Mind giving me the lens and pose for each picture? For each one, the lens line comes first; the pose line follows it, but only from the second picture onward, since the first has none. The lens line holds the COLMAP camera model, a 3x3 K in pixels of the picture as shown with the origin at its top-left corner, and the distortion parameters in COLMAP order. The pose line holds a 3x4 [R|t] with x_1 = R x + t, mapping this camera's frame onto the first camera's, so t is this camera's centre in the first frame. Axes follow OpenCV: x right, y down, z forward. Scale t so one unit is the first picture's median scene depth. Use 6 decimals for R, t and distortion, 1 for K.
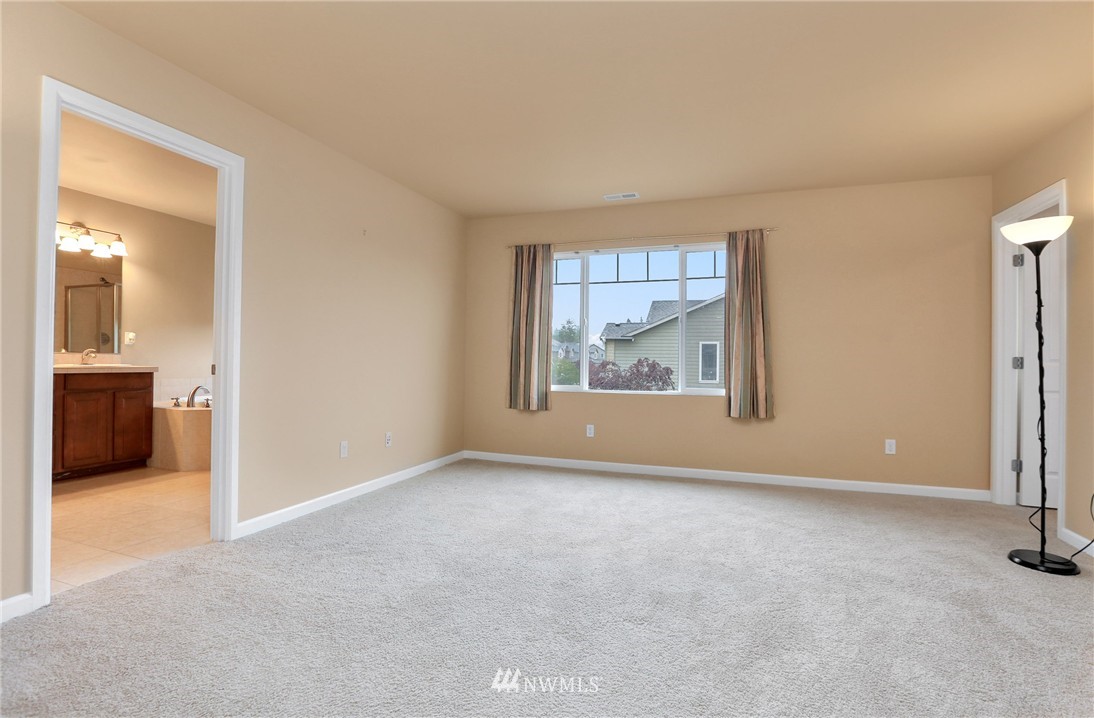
lens RADIAL K [[516.9, 0, 543.6], [0, 516.9, 355.7], [0, 0, 1]] dist [-0.001430, 0.000022]
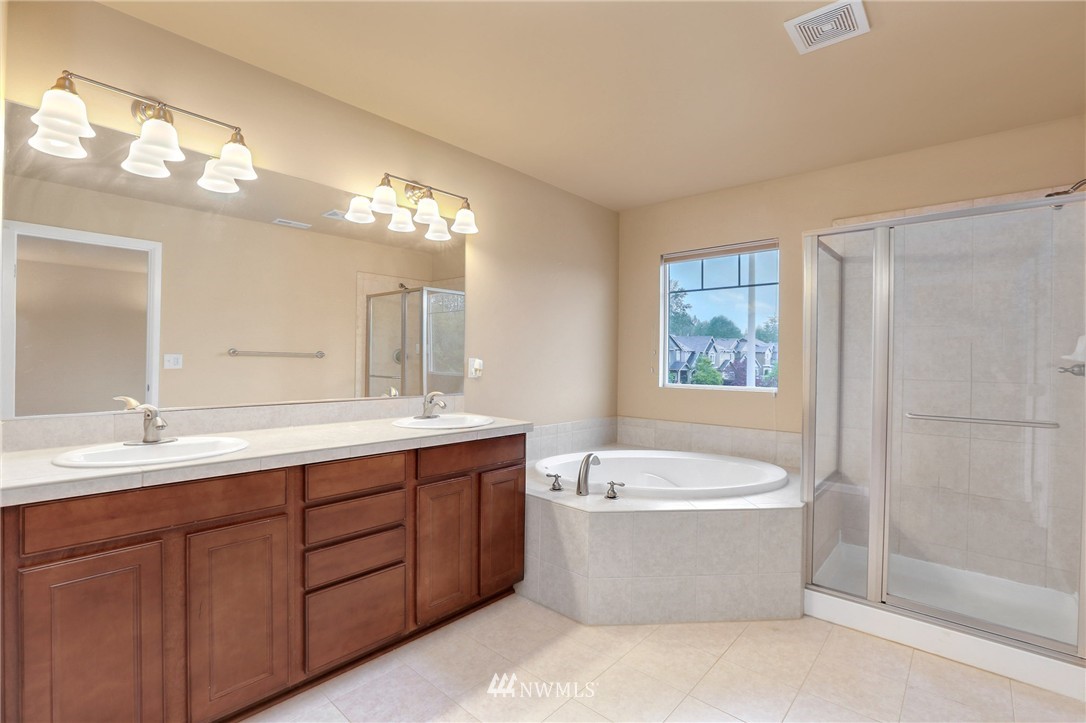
lens RADIAL K [[496.3, 0, 544.5], [0, 496.3, 360.1], [0, 0, 1]] dist [-0.040639, 0.009334]
pose [[0.941181, -0.002693, -0.337892, -0.553388], [0.005956, 0.999945, 0.008621, -0.051473], [0.337850, -0.010126, 0.941145, 0.498037]]
